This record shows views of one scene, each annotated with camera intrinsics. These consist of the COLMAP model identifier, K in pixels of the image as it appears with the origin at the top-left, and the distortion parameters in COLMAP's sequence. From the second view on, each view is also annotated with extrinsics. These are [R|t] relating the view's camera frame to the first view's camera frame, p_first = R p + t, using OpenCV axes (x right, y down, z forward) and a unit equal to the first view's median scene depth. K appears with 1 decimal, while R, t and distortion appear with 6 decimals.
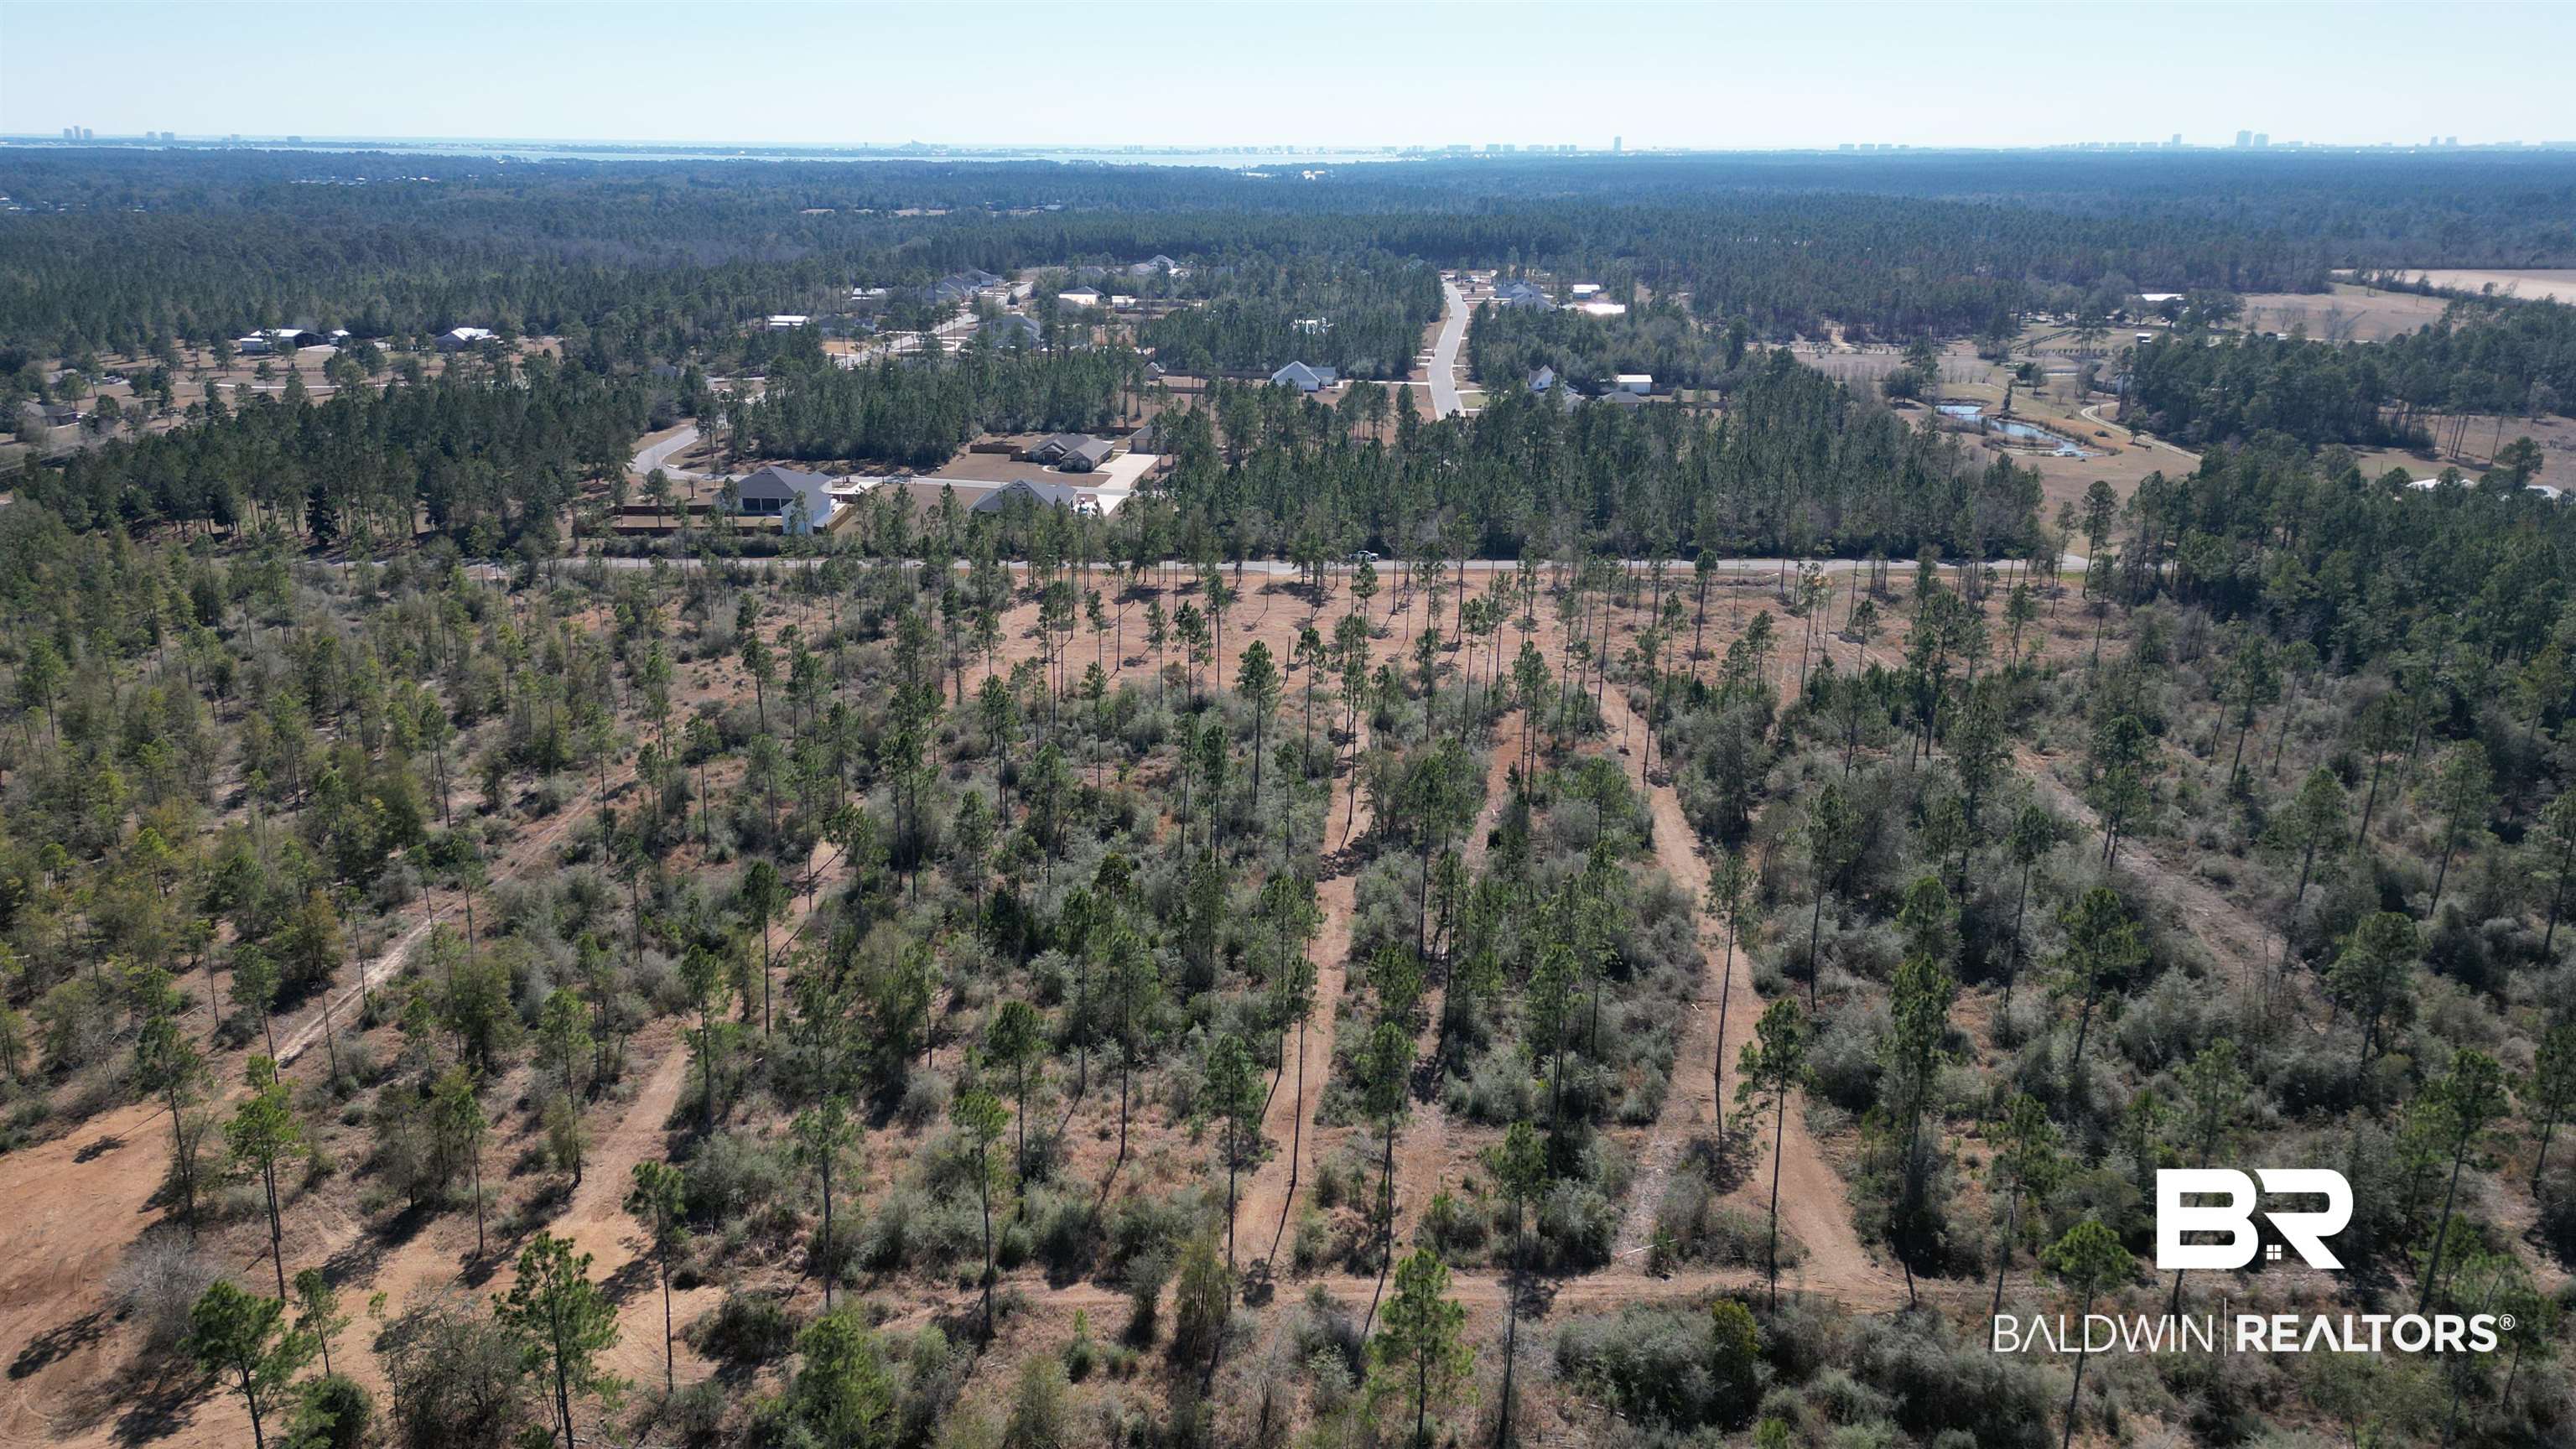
lens RADIAL K [[1795.5, 0, 1272.1], [0, 1795.5, 727.0], [0, 0, 1]] dist [0.074376, -0.068995]
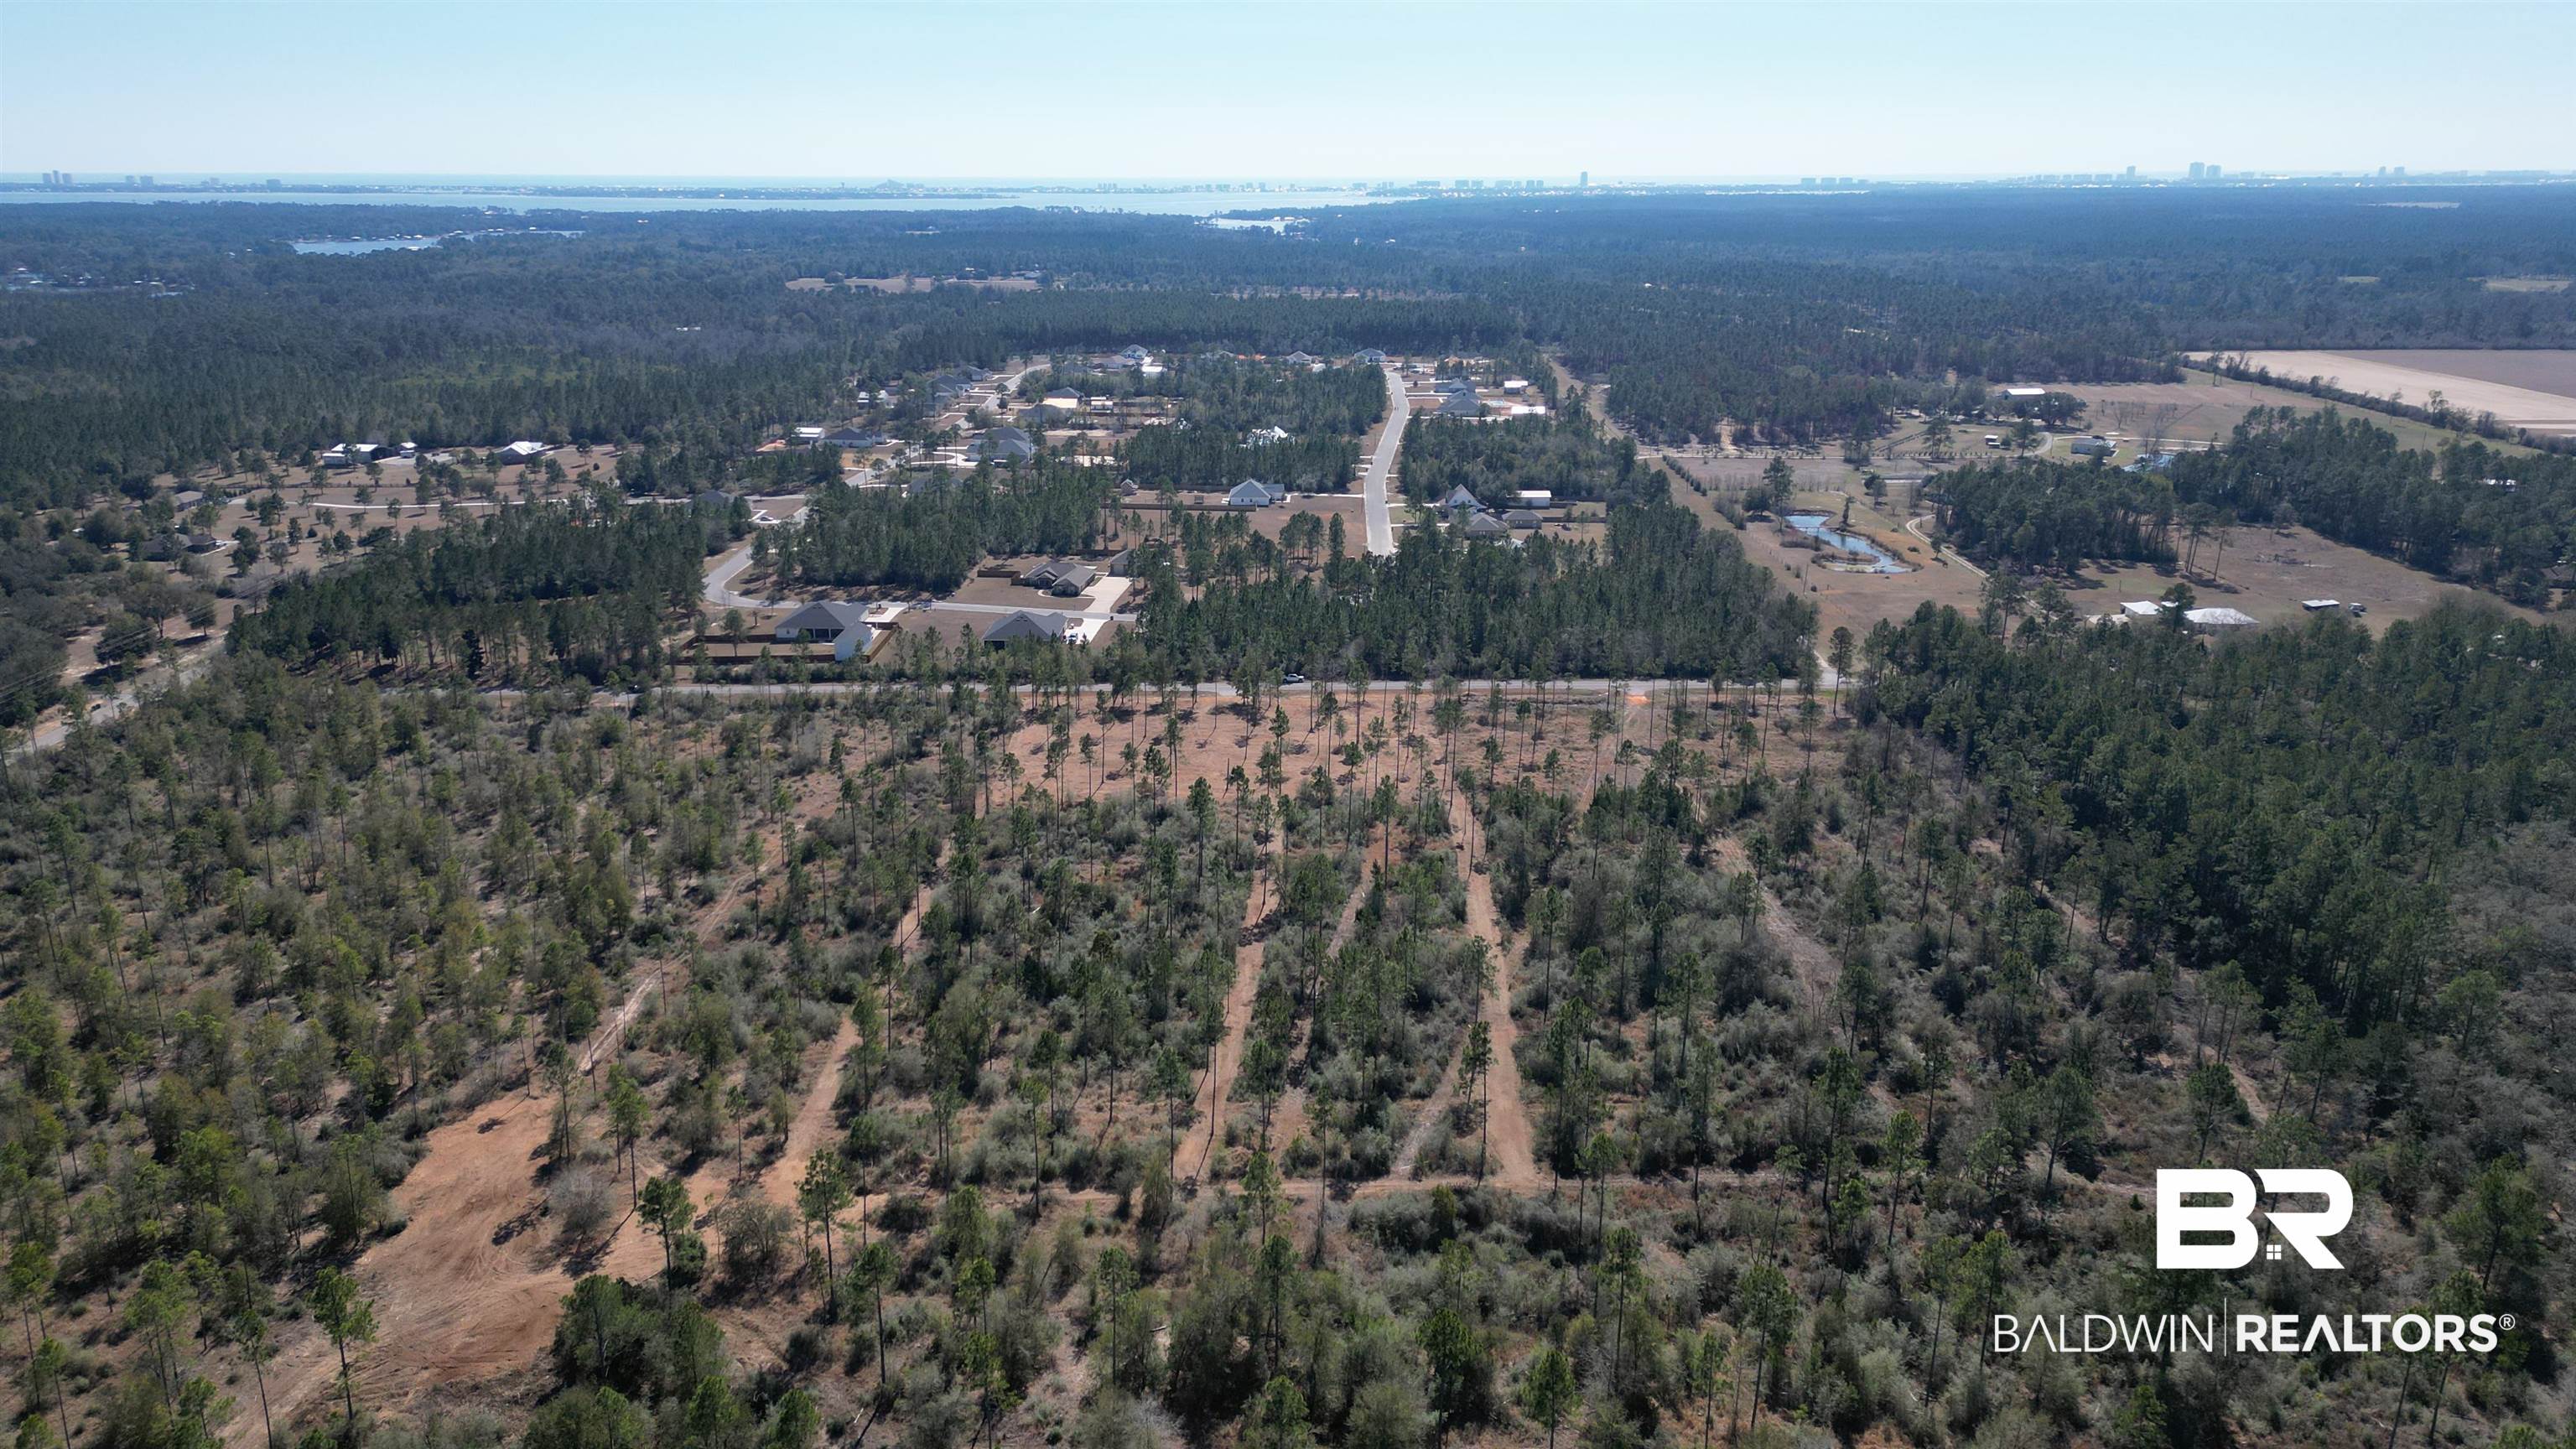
lens RADIAL K [[1795.5, 0, 1272.1], [0, 1795.5, 727.0], [0, 0, 1]] dist [0.074376, -0.068995]
pose [[0.999886, -0.009885, 0.011371, 0.037786], [0.010044, 0.999851, -0.014013, -0.075447], [-0.011231, 0.014126, 0.999837, -0.499898]]
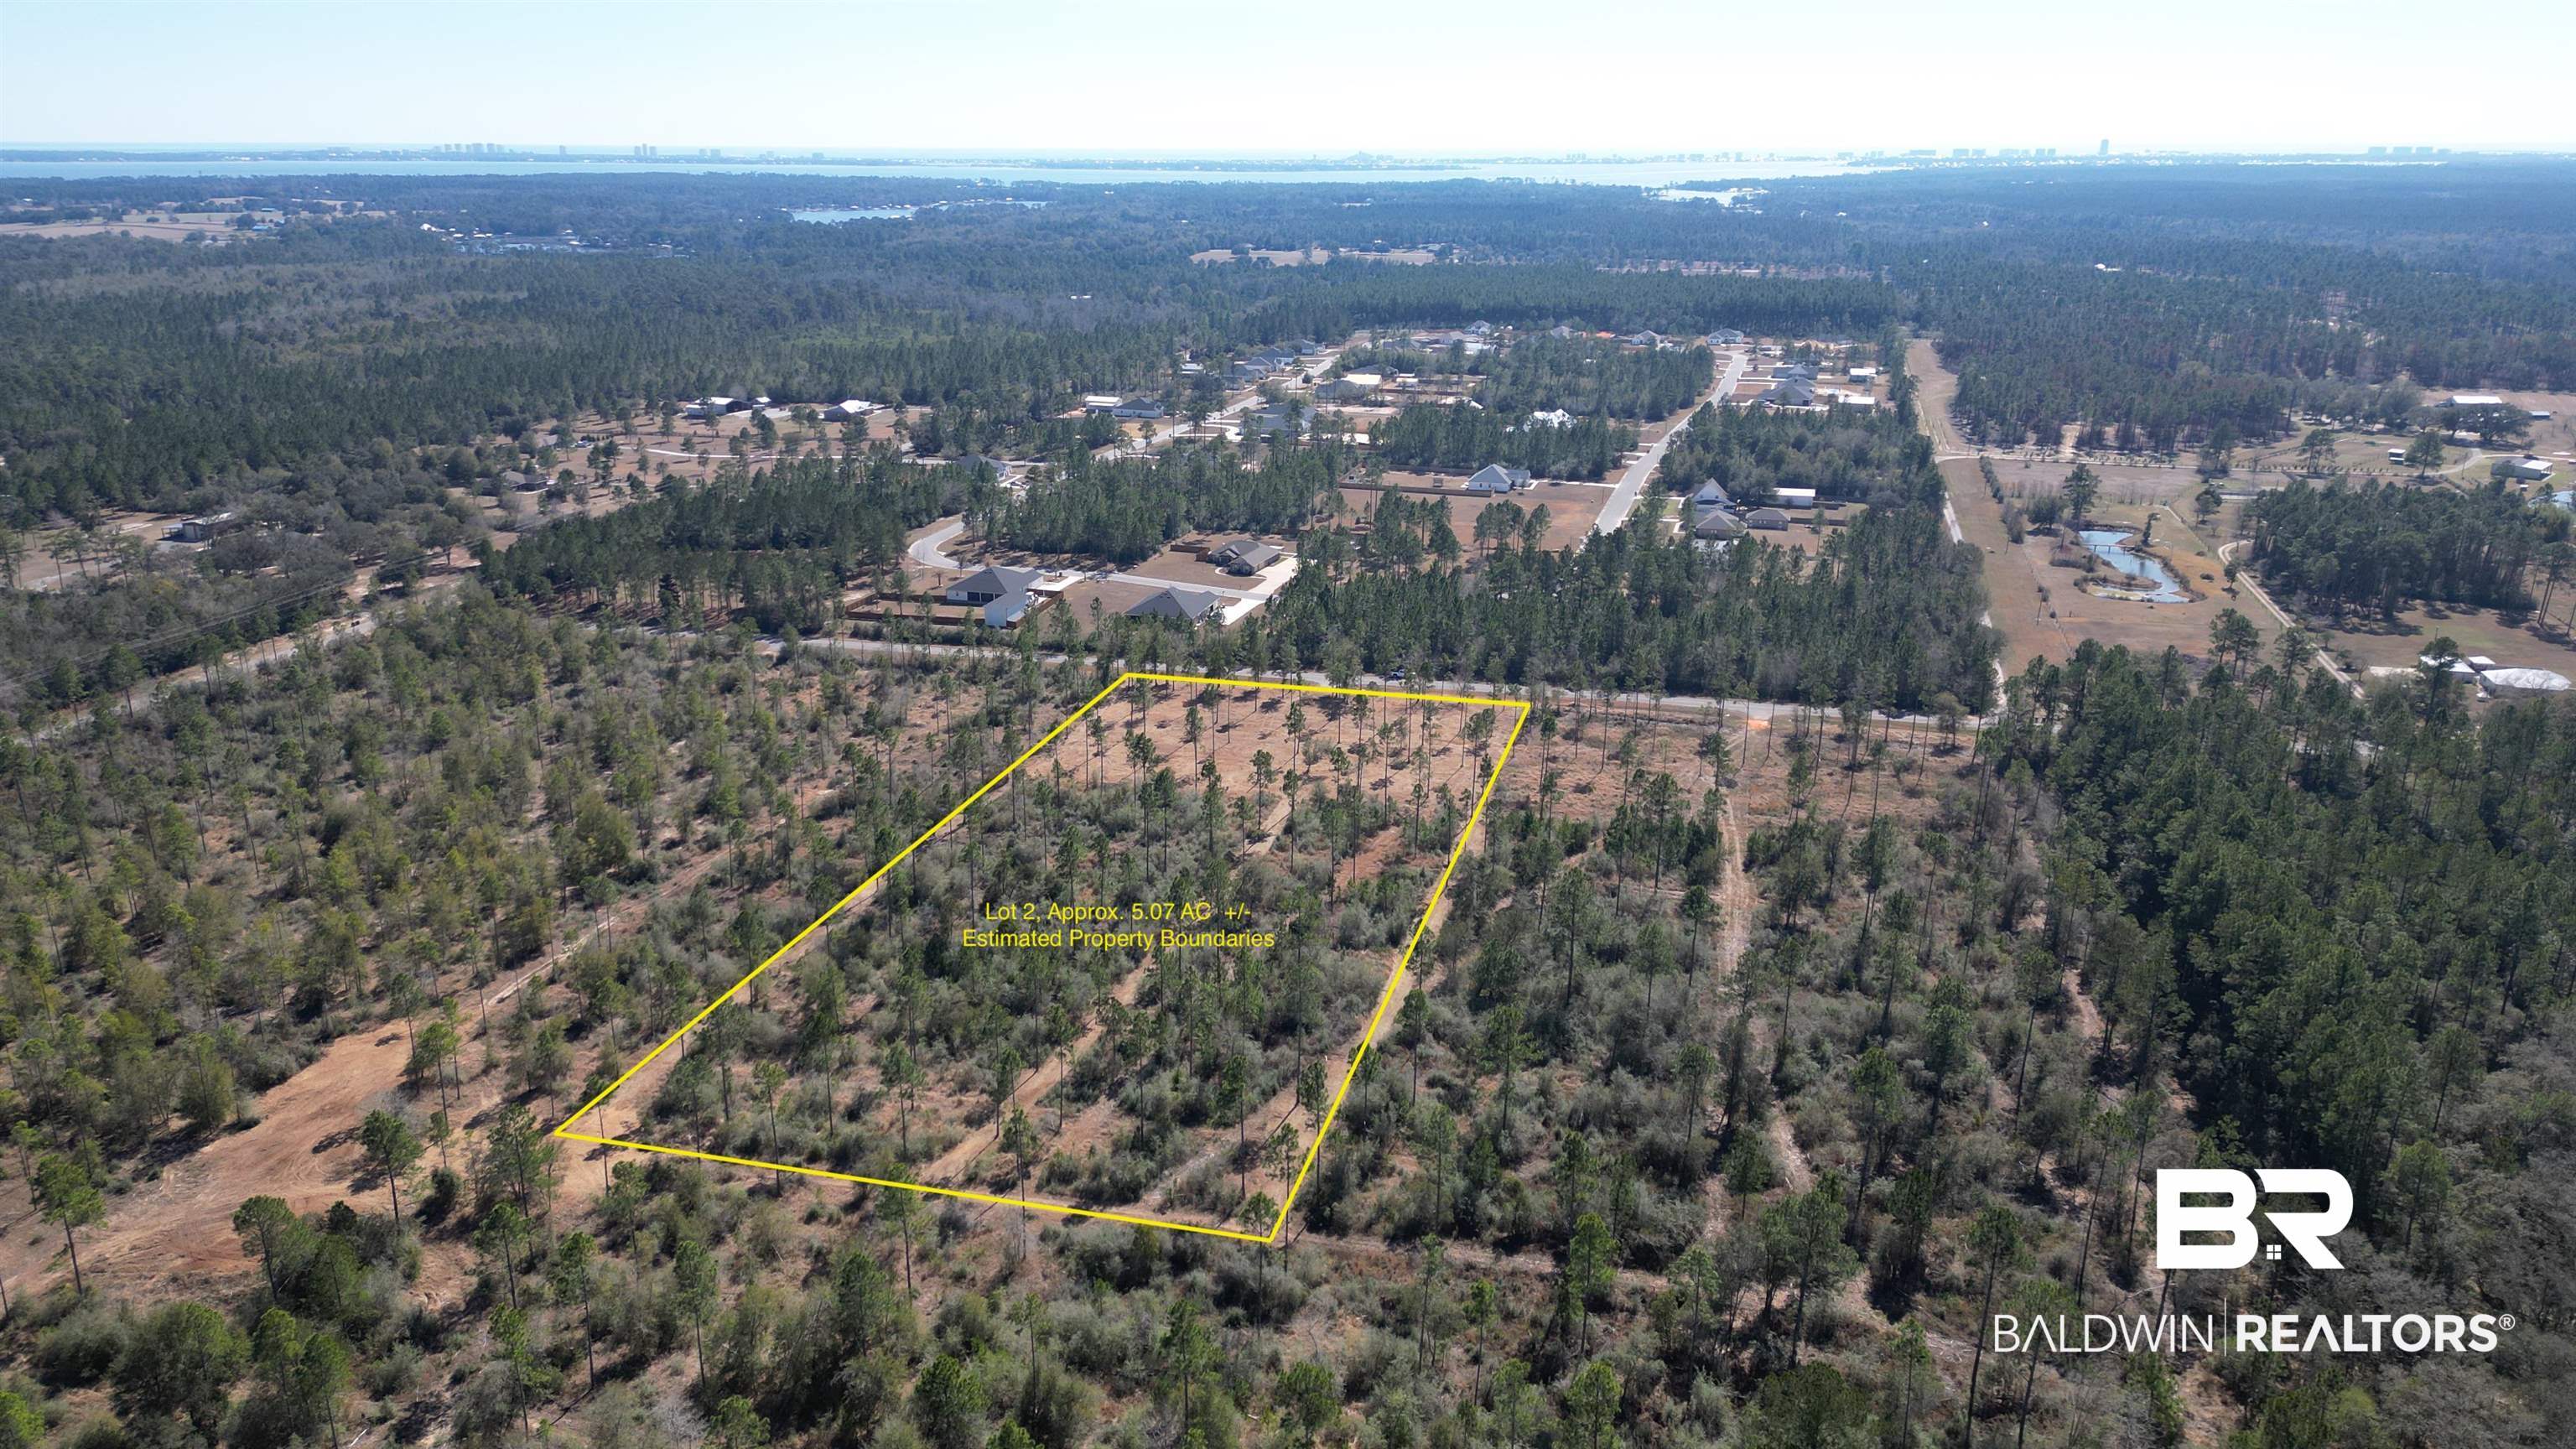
lens RADIAL K [[1795.5, 0, 1272.1], [0, 1795.5, 727.0], [0, 0, 1]] dist [0.074376, -0.068995]
pose [[0.971376, 0.068525, -0.227448, 0.437118], [-0.068586, 0.997616, 0.007645, -0.109940], [0.227429, 0.008173, 0.973760, -0.403765]]
